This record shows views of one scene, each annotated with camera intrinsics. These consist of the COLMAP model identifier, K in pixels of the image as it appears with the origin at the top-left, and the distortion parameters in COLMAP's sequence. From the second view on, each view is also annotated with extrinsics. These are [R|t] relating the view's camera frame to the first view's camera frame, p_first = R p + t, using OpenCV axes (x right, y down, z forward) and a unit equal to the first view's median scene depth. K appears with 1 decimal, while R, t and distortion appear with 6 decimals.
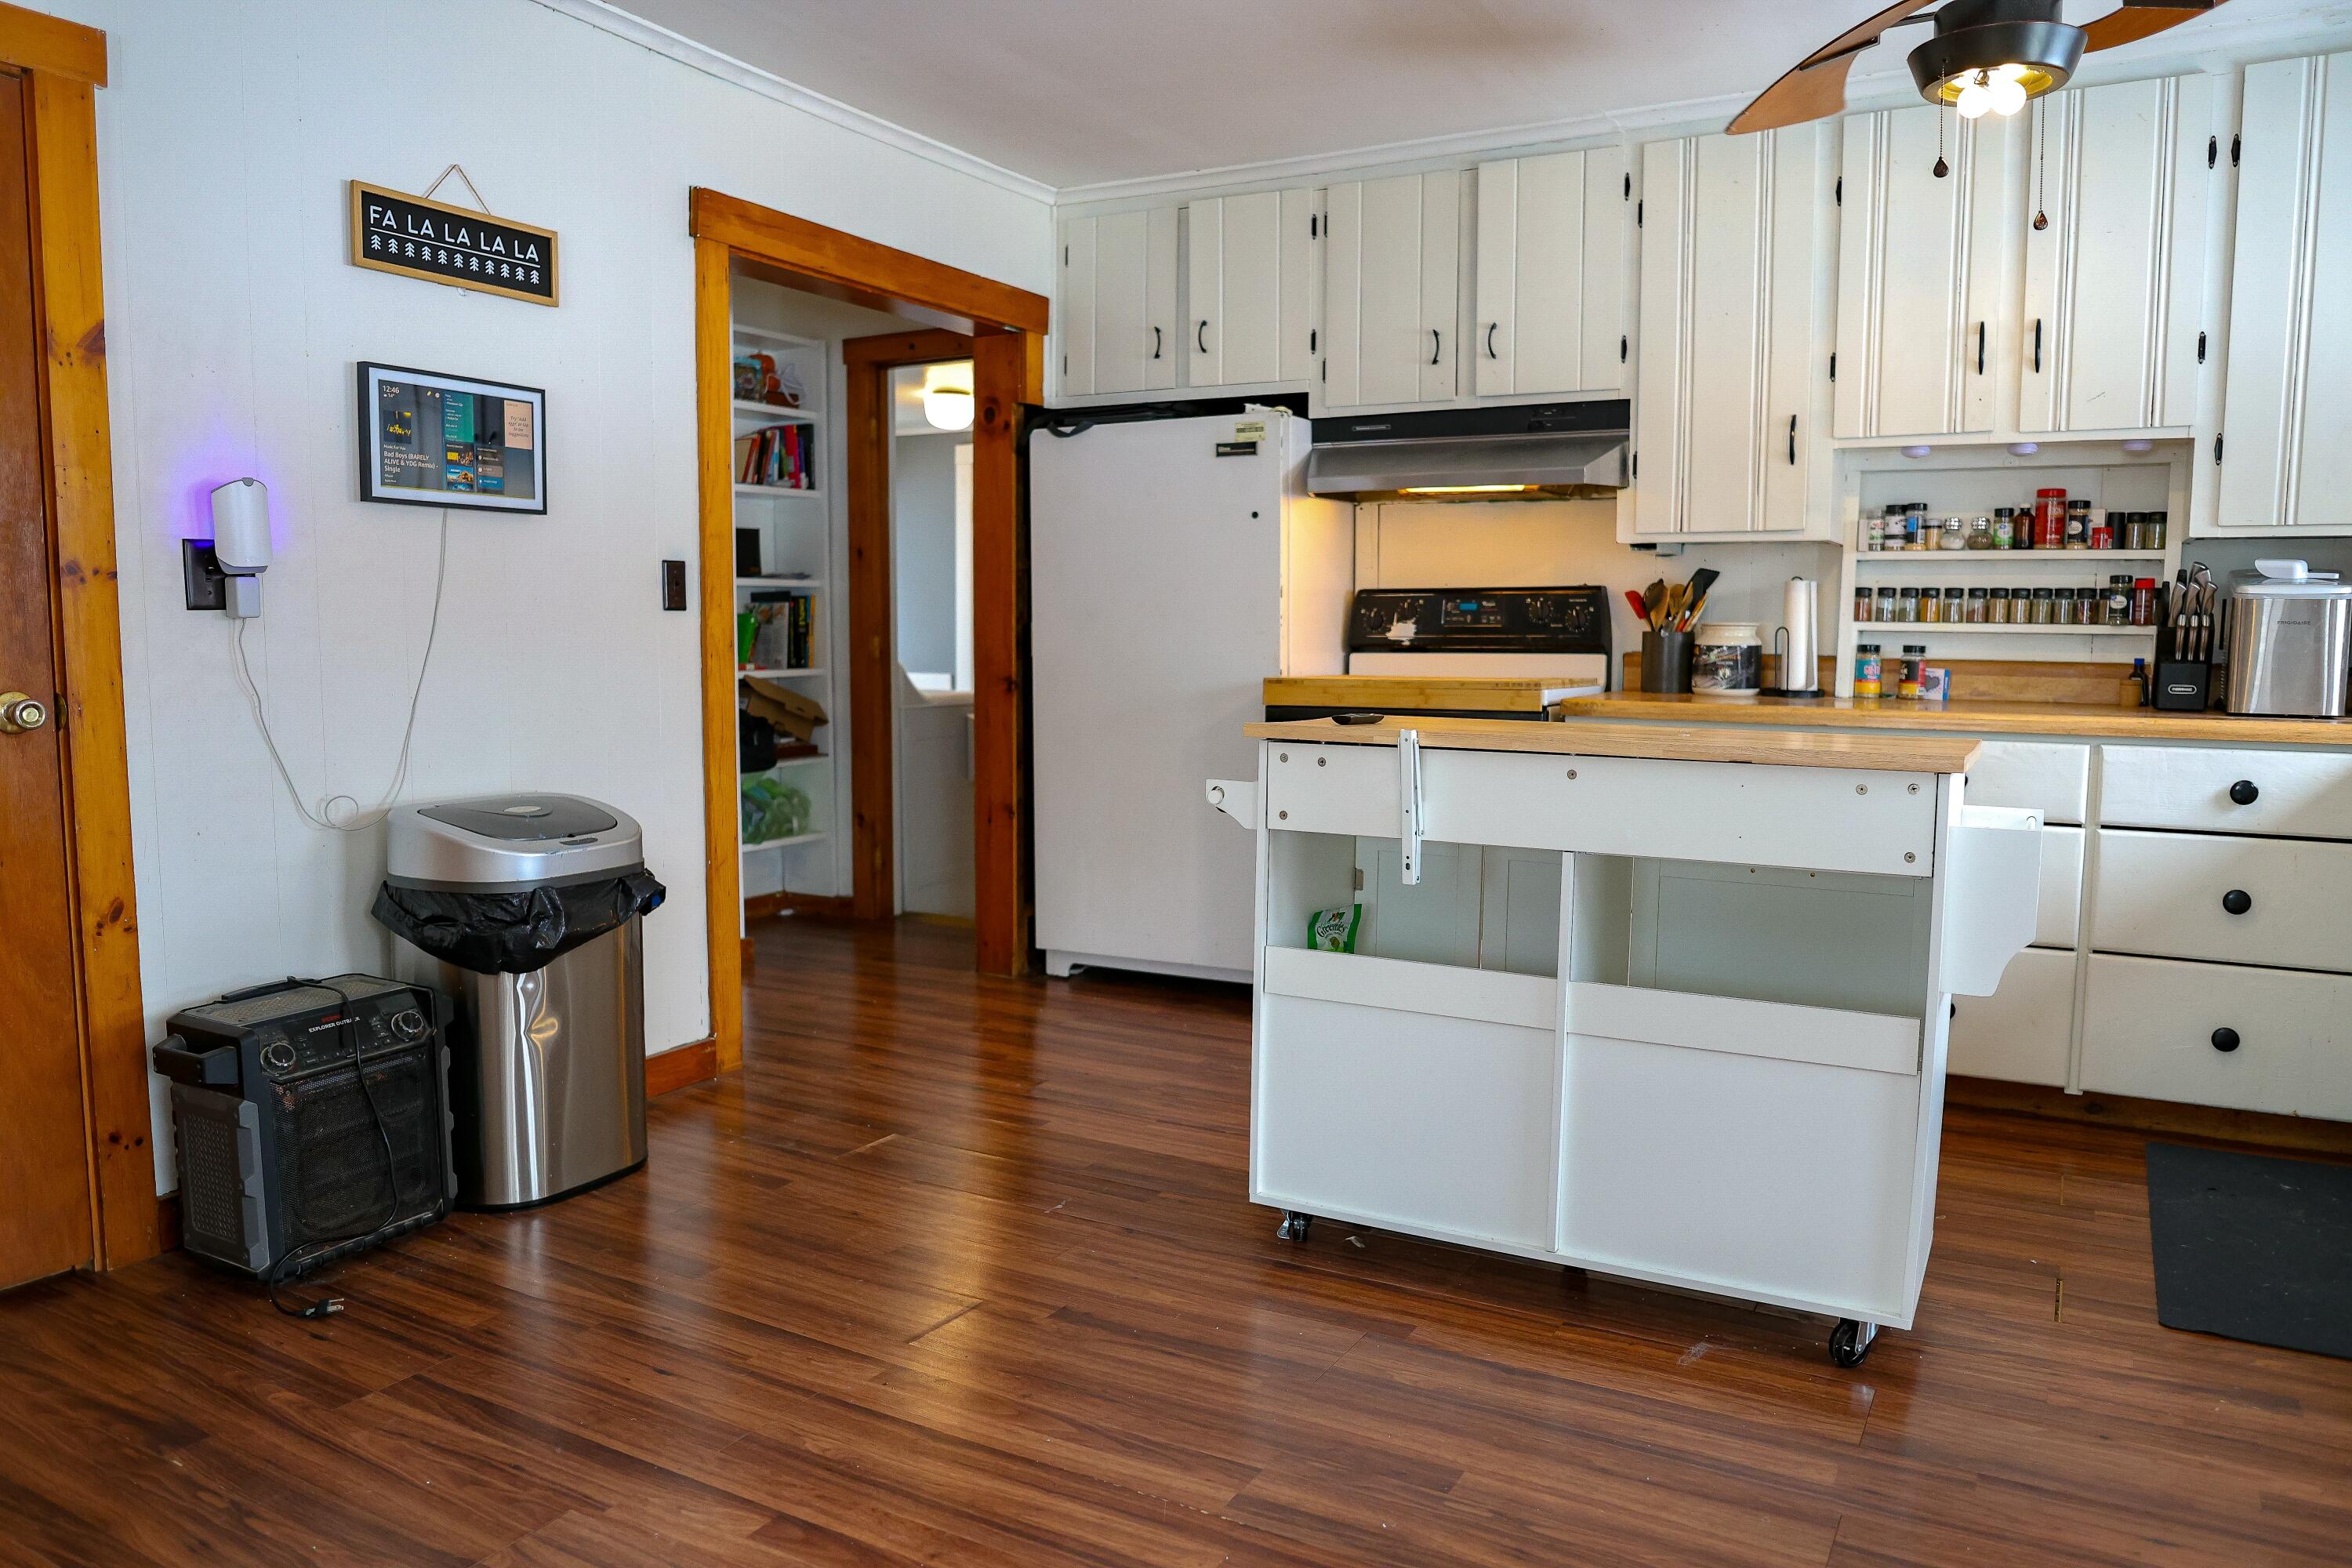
lens RADIAL K [[1621.6, 0, 1184.8], [0, 1621.6, 785.2], [0, 0, 1]] dist [-0.065734, 0.033384]
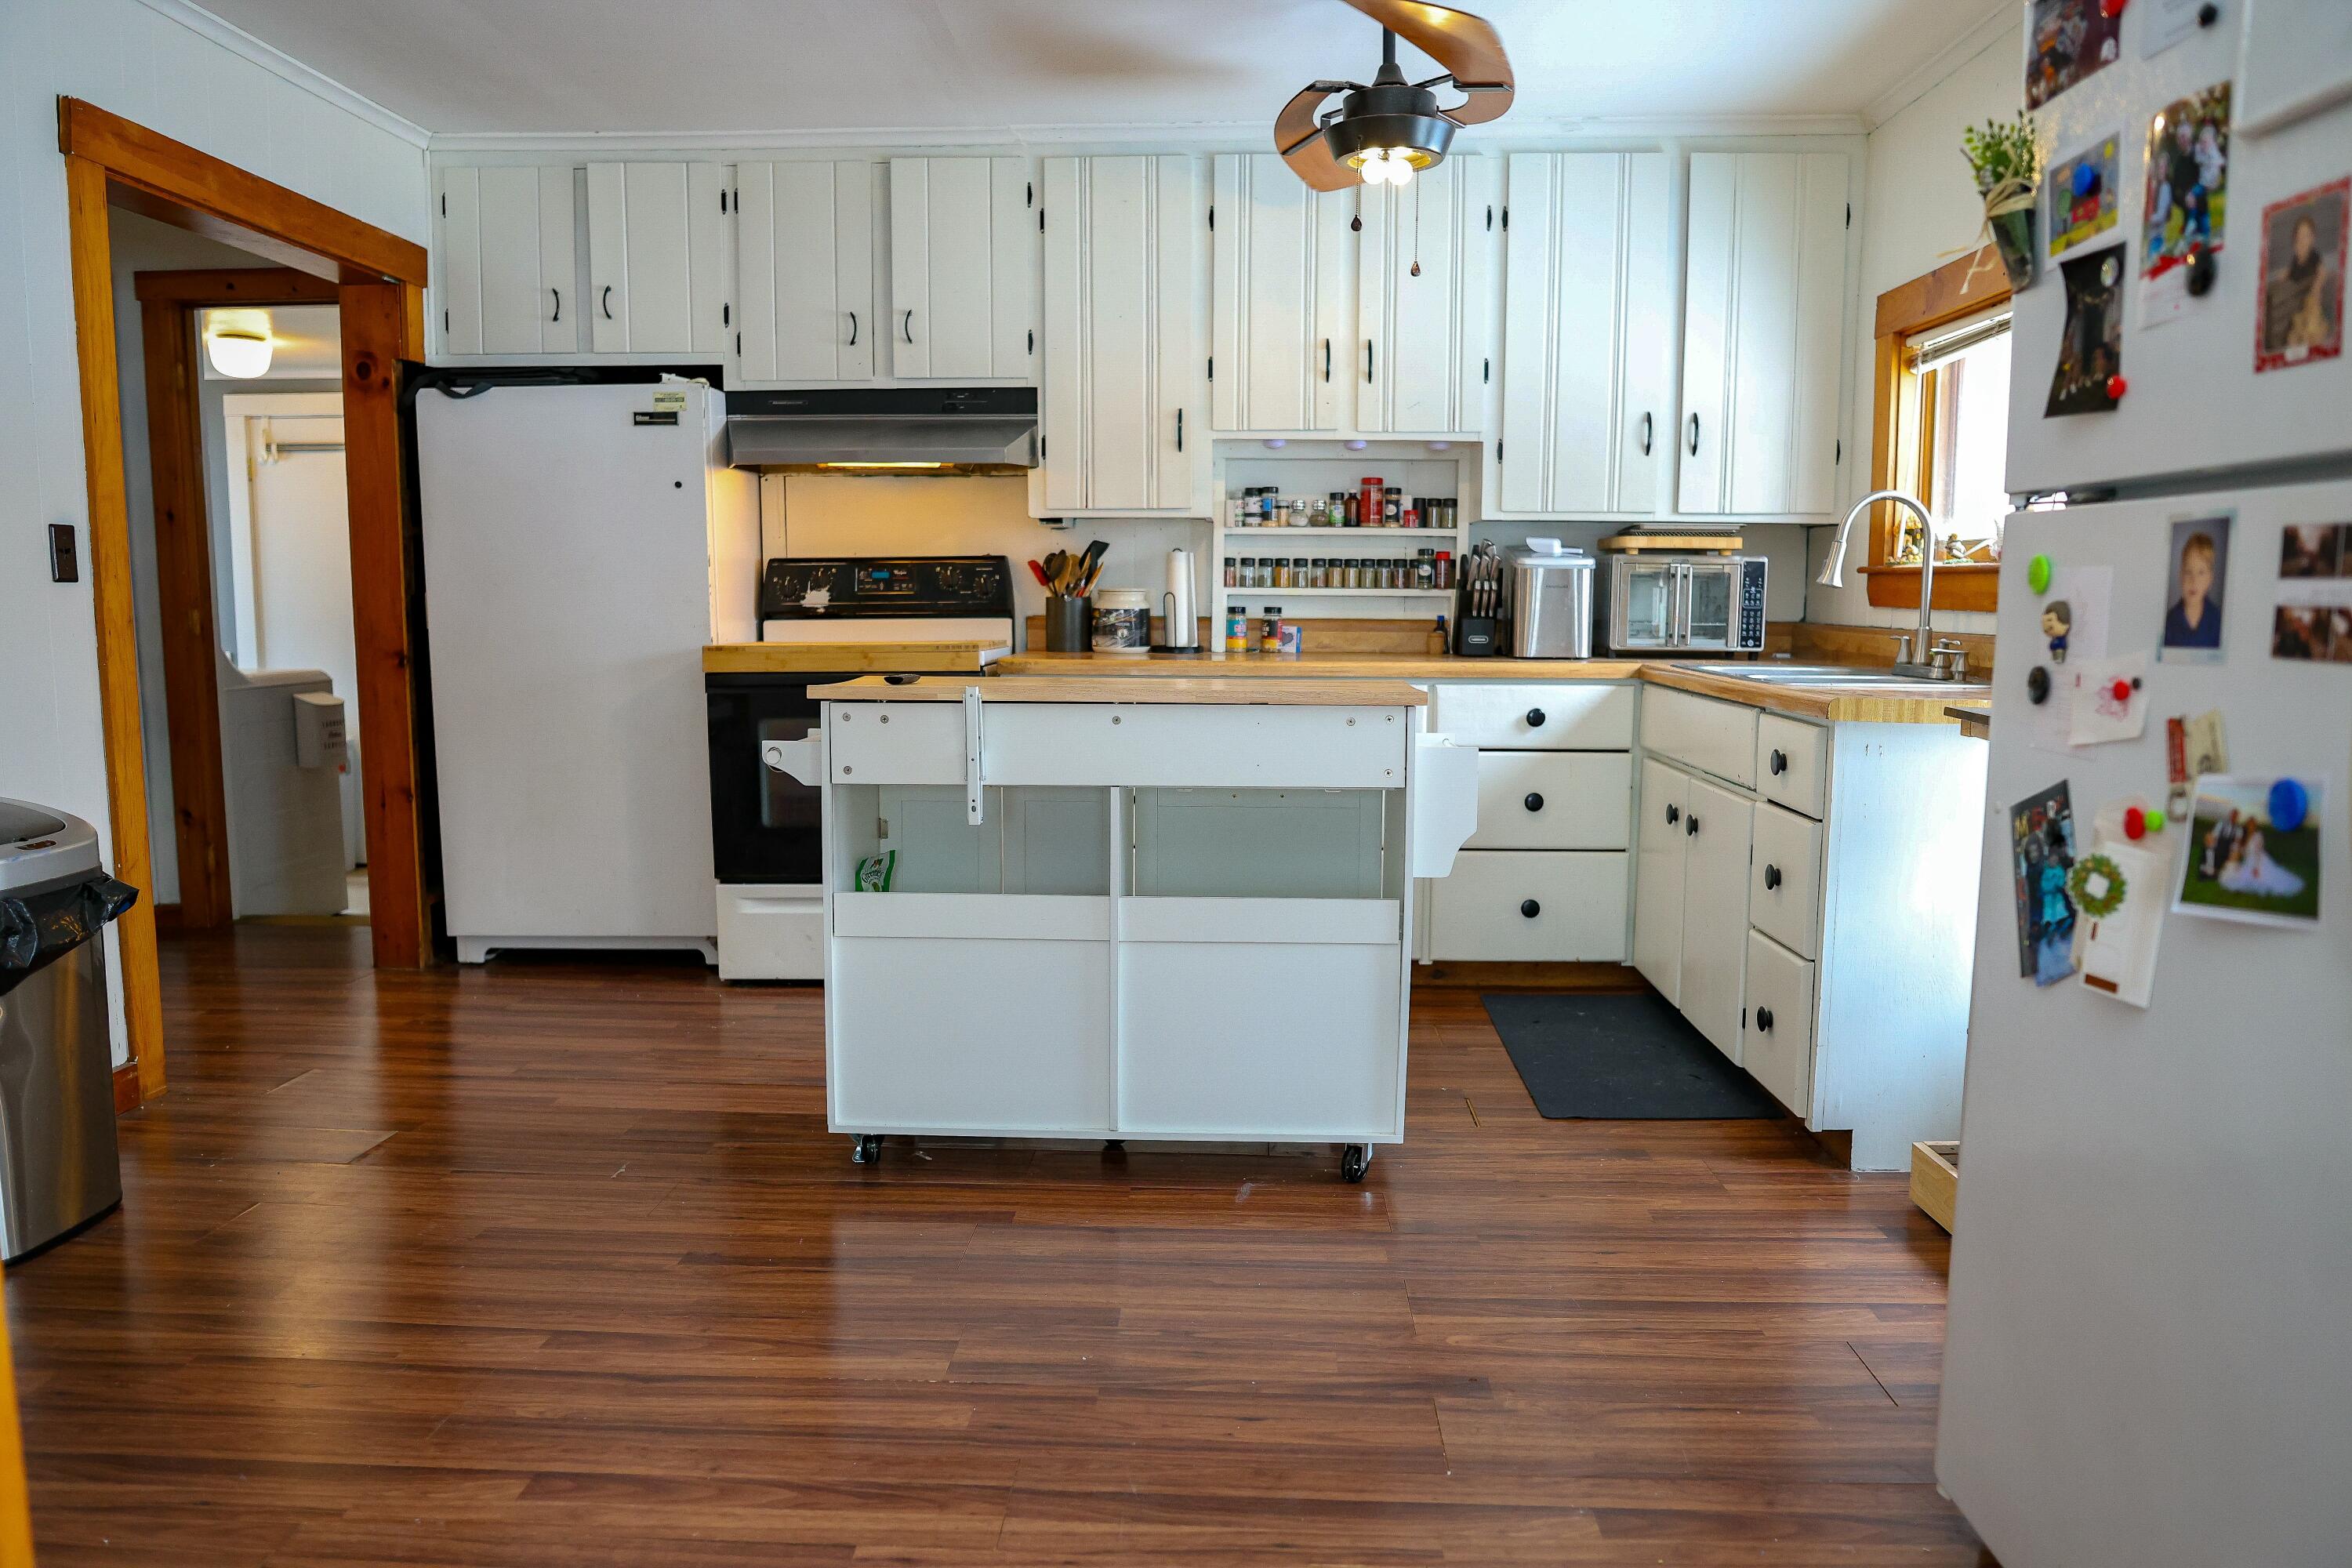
lens RADIAL K [[1621.6, 0, 1184.8], [0, 1621.6, 785.2], [0, 0, 1]] dist [-0.065734, 0.033384]
pose [[0.889703, -0.056703, 0.453005, -0.155174], [0.047306, 0.998366, 0.032059, 0.003120], [-0.454083, -0.007093, 0.890931, -0.041936]]
